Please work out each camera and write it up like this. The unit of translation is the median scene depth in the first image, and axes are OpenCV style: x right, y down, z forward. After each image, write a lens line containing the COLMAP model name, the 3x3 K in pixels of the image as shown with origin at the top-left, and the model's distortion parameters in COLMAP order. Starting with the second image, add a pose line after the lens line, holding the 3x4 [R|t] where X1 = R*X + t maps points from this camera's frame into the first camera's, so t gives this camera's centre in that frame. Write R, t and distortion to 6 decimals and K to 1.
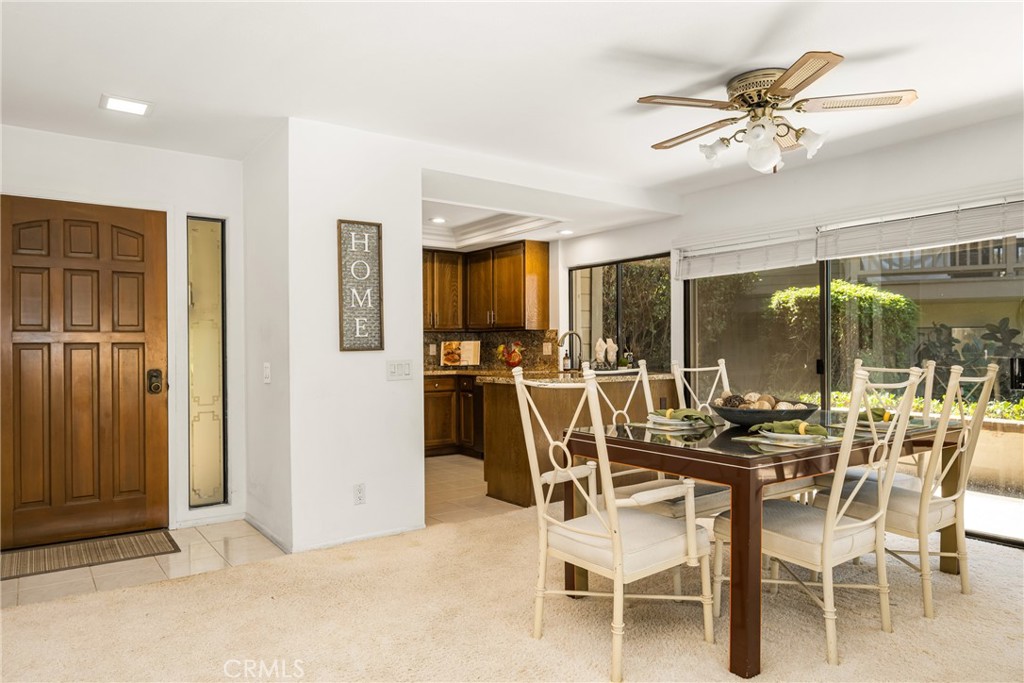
lens RADIAL K [[663.1, 0, 514.3], [0, 663.1, 344.2], [0, 0, 1]] dist [-0.002130, 0.000874]
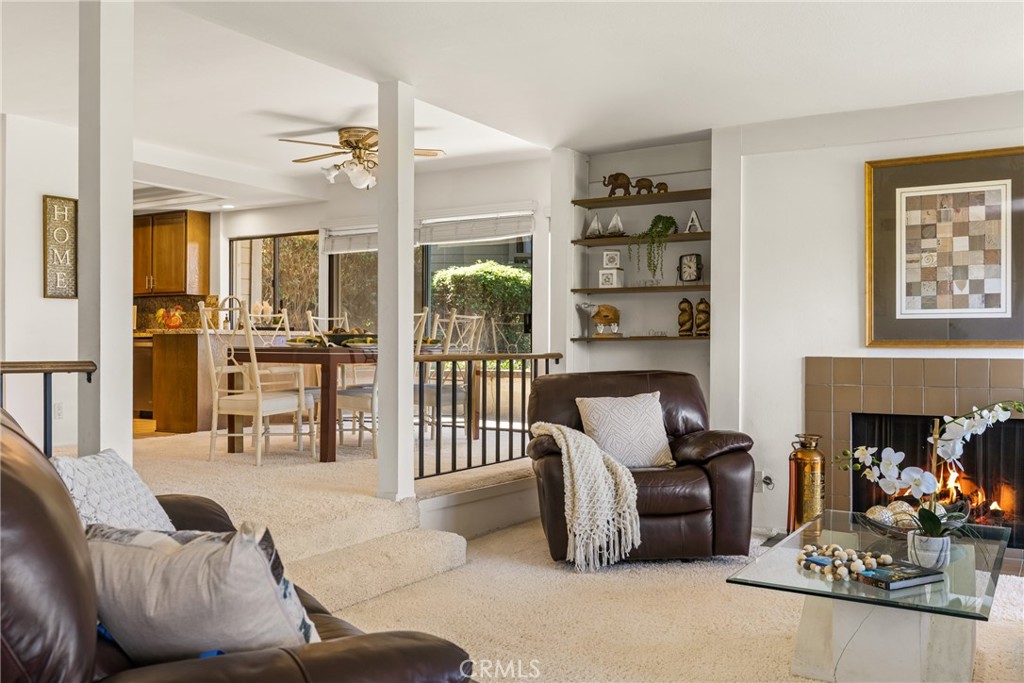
lens RADIAL K [[895.6, 0, 519.7], [0, 895.6, 341.1], [0, 0, 1]] dist [-0.011559, -0.005845]
pose [[0.920377, 0.008195, 0.390945, -0.050732], [-0.009044, 0.999959, 0.000331, 0.047115], [-0.390927, -0.003840, 0.920414, -0.523167]]
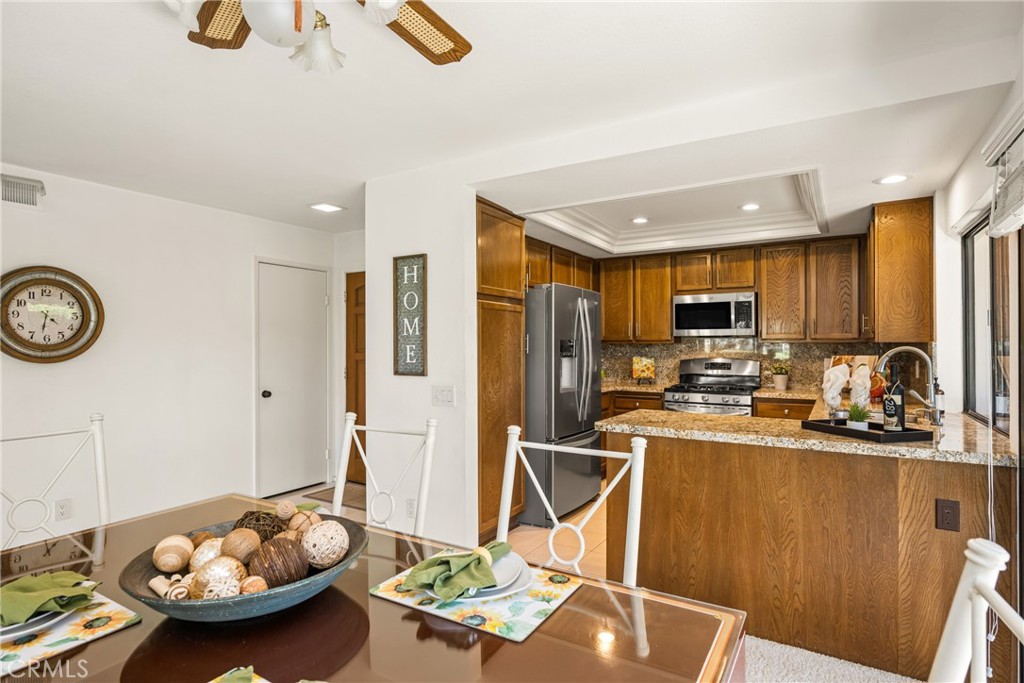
lens RADIAL K [[541.4, 0, 513.0], [0, 541.4, 344.2], [0, 0, 1]] dist [0.024738, 0.000084]
pose [[0.391959, 0.001941, -0.919981, 0.364289], [0.007116, 0.999961, 0.005142, -0.025136], [0.919955, -0.008561, 0.391930, 0.457203]]
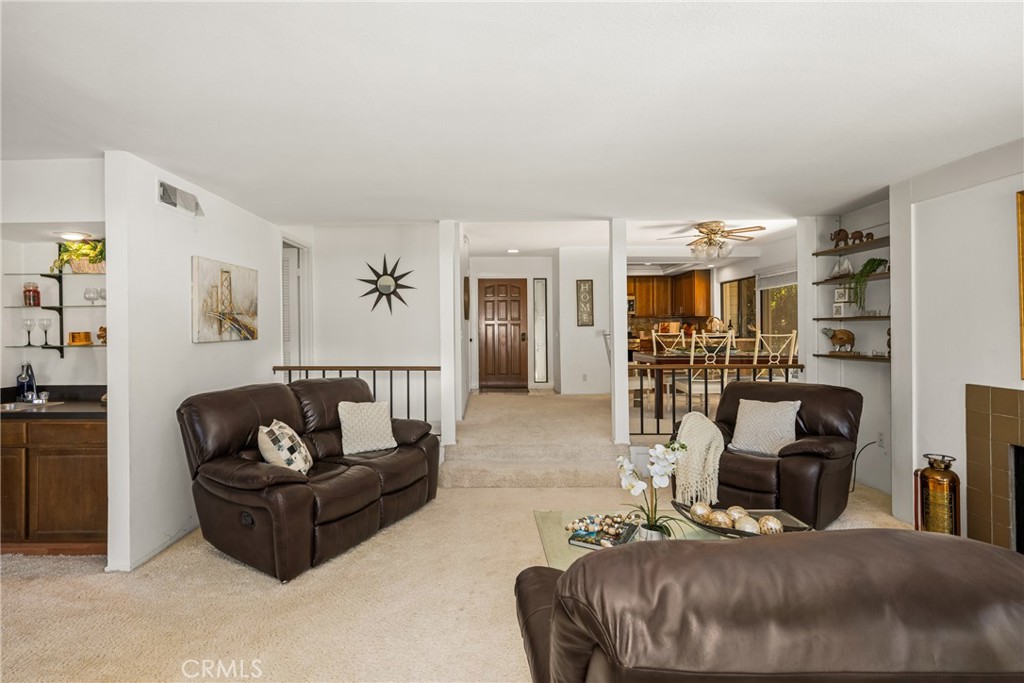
lens RADIAL K [[500.5, 0, 480.0], [0, 500.5, 328.4], [0, 0, 1]] dist [-0.005727, -0.001383]
pose [[0.801896, -0.001305, -0.597463, 0.381304], [0.004998, 0.999977, 0.004524, 0.004424], [0.597443, -0.006614, 0.801884, -0.541370]]
